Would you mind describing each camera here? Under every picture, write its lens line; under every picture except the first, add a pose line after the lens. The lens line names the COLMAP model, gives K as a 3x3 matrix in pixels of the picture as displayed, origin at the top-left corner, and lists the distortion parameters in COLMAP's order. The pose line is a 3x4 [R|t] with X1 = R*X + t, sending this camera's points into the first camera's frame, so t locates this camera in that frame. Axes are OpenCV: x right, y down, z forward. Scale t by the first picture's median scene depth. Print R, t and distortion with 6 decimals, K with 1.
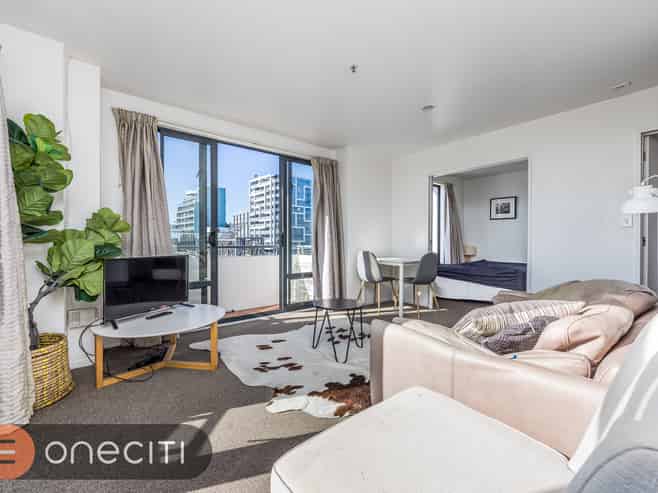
lens RADIAL K [[280.9, 0, 329.0], [0, 280.9, 246.5], [0, 0, 1]] dist [-0.000189, -0.000418]
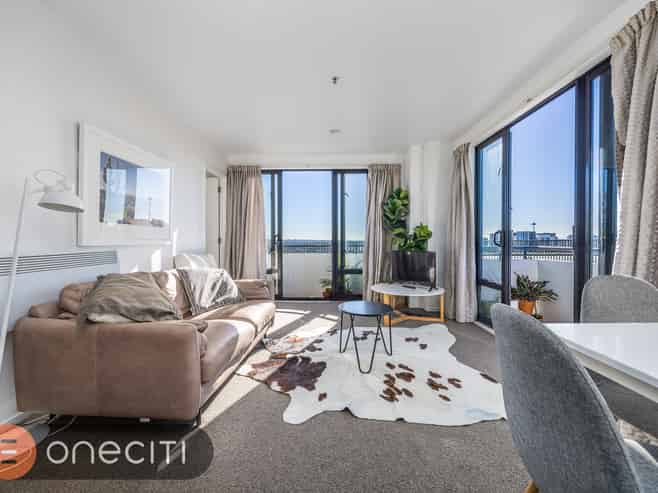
lens RADIAL K [[280.9, 0, 329.0], [0, 280.9, 246.5], [0, 0, 1]] dist [-0.000189, -0.000418]
pose [[-0.645729, 0.007833, -0.763527, 0.919845], [-0.012729, 0.999698, 0.021020, -0.023053], [0.763461, 0.023292, -0.645434, 1.667005]]
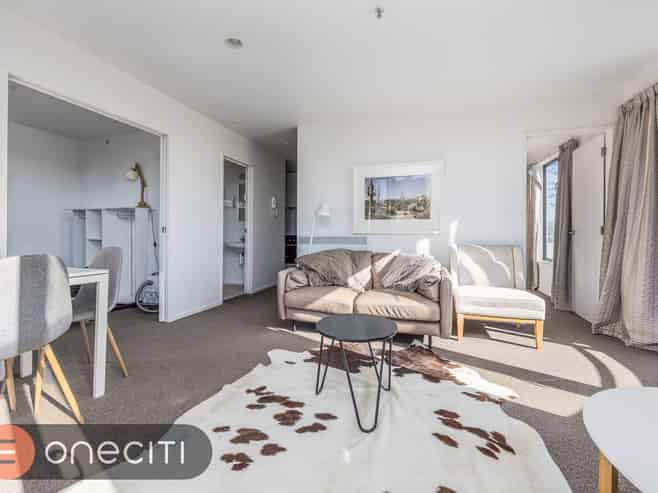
lens RADIAL K [[291.2, 0, 326.4], [0, 291.2, 232.6], [0, 0, 1]] dist [-0.000353, -0.000239]
pose [[-0.540563, -0.004405, 0.841292, -0.531815], [0.005680, 0.999944, 0.008886, -0.017044], [-0.841284, 0.009582, -0.540508, 1.562091]]
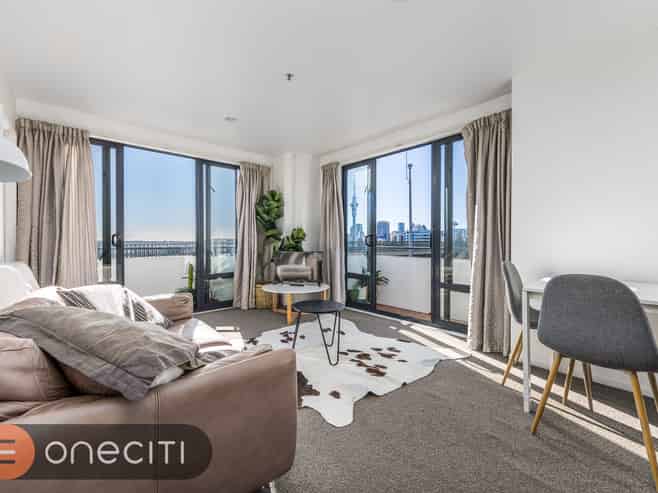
lens RADIAL K [[280.9, 0, 329.0], [0, 280.9, 246.5], [0, 0, 1]] dist [-0.000189, -0.000418]
pose [[0.056693, 0.011094, -0.998330, 1.136091], [-0.013287, 0.999858, 0.010356, -0.020152], [0.998303, 0.012677, 0.056833, 1.080881]]
